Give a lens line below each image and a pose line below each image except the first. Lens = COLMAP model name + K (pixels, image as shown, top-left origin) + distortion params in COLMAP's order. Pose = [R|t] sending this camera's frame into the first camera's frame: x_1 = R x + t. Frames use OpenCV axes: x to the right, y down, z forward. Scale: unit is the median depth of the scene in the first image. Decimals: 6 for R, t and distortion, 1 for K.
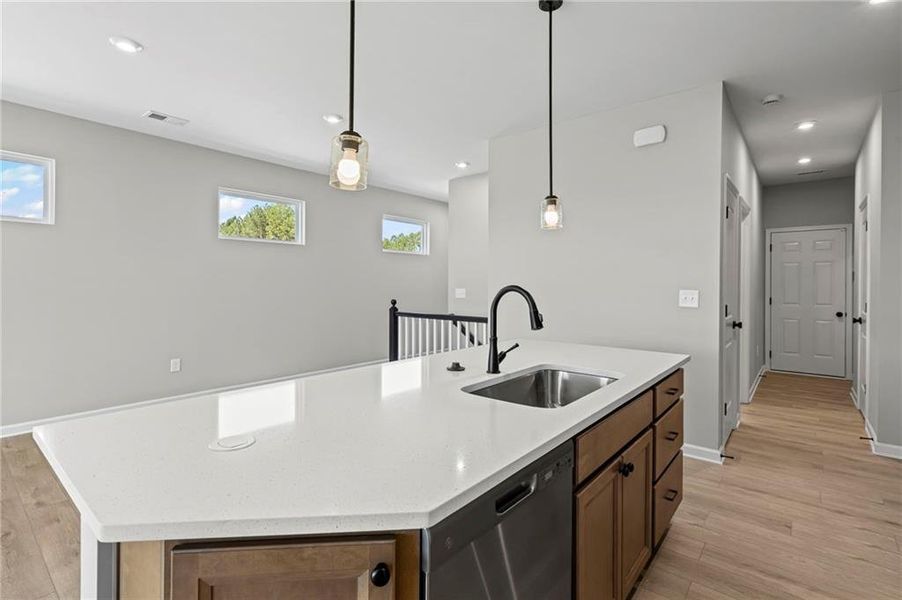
lens RADIAL K [[427.8, 0, 448.1], [0, 427.8, 291.4], [0, 0, 1]] dist [-0.002888, -0.000415]
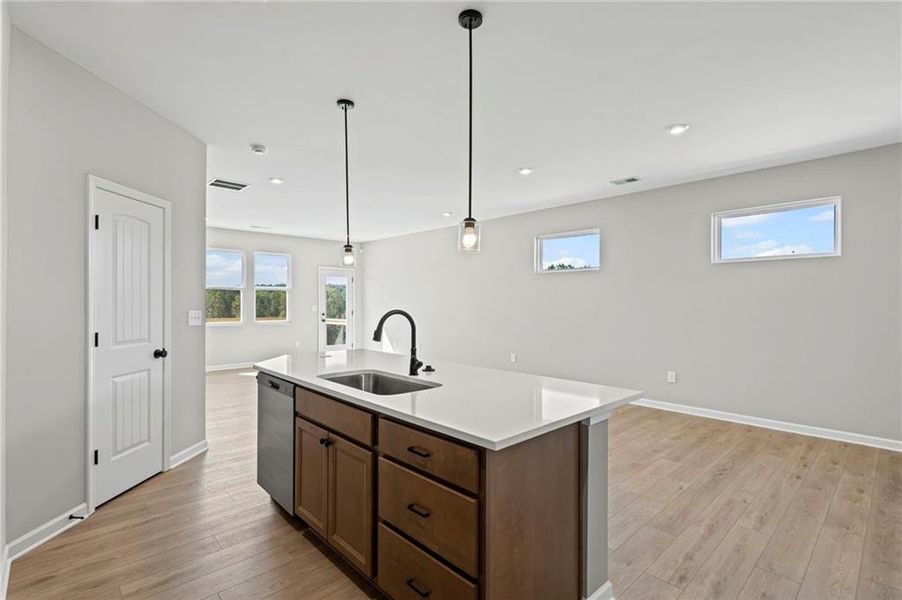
lens RADIAL K [[422.0, 0, 447.4], [0, 422.0, 300.1], [0, 0, 1]] dist [0.001947, 0.000208]
pose [[-0.131150, -0.011428, -0.991297, 1.207483], [-0.023256, 0.999694, -0.008448, -0.028345], [0.991090, 0.021945, -0.131375, 1.088539]]
